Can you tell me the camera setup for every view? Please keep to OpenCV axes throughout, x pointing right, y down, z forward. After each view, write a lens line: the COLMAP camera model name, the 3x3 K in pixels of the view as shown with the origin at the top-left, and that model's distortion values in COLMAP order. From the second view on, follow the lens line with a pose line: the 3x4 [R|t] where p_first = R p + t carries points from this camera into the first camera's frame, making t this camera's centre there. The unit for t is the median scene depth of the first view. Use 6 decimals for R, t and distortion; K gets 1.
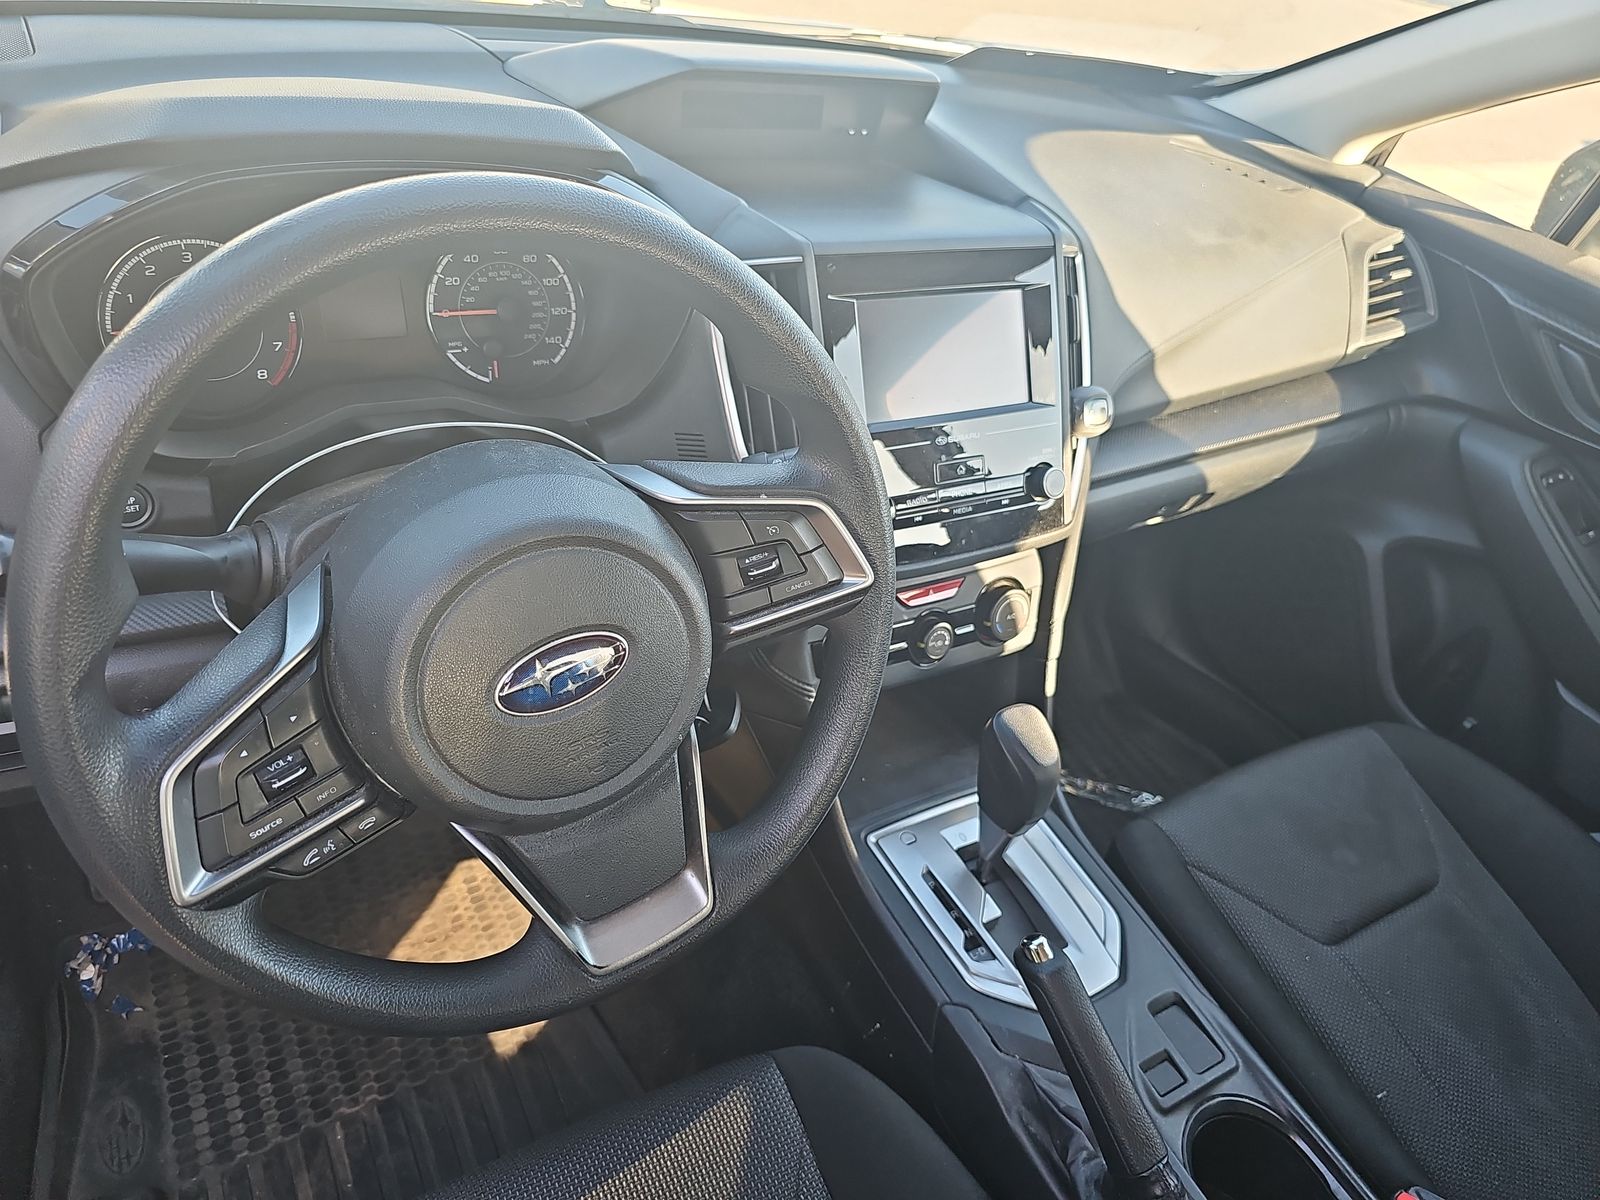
lens RADIAL K [[1084.0, 0, 800.0], [0, 1084.0, 600.0], [0, 0, 1]] dist [0.024562, -0.028358]
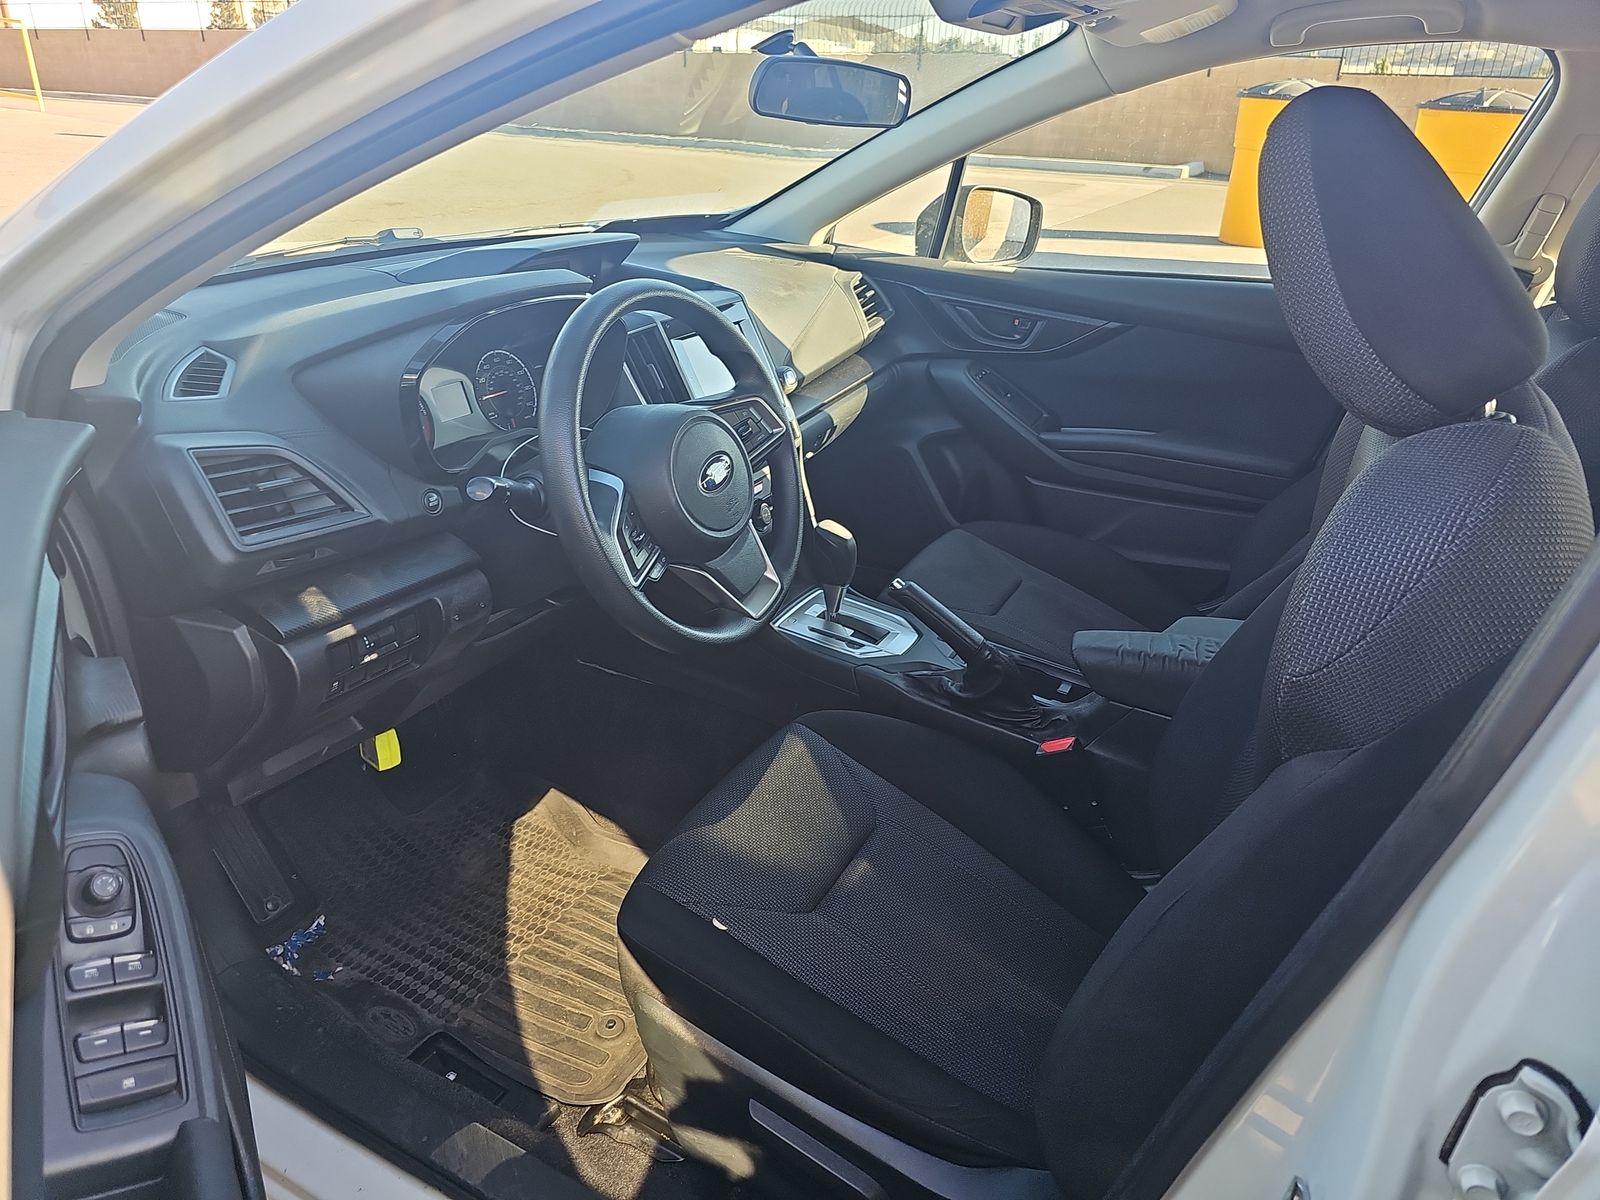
lens RADIAL K [[1084.0, 0, 800.0], [0, 1084.0, 600.0], [0, 0, 1]] dist [0.024562, -0.028358]
pose [[0.843088, -0.334617, 0.420992, -0.469039], [0.389136, 0.919923, -0.048111, 0.207353], [-0.371182, 0.204385, 0.905787, -0.476298]]
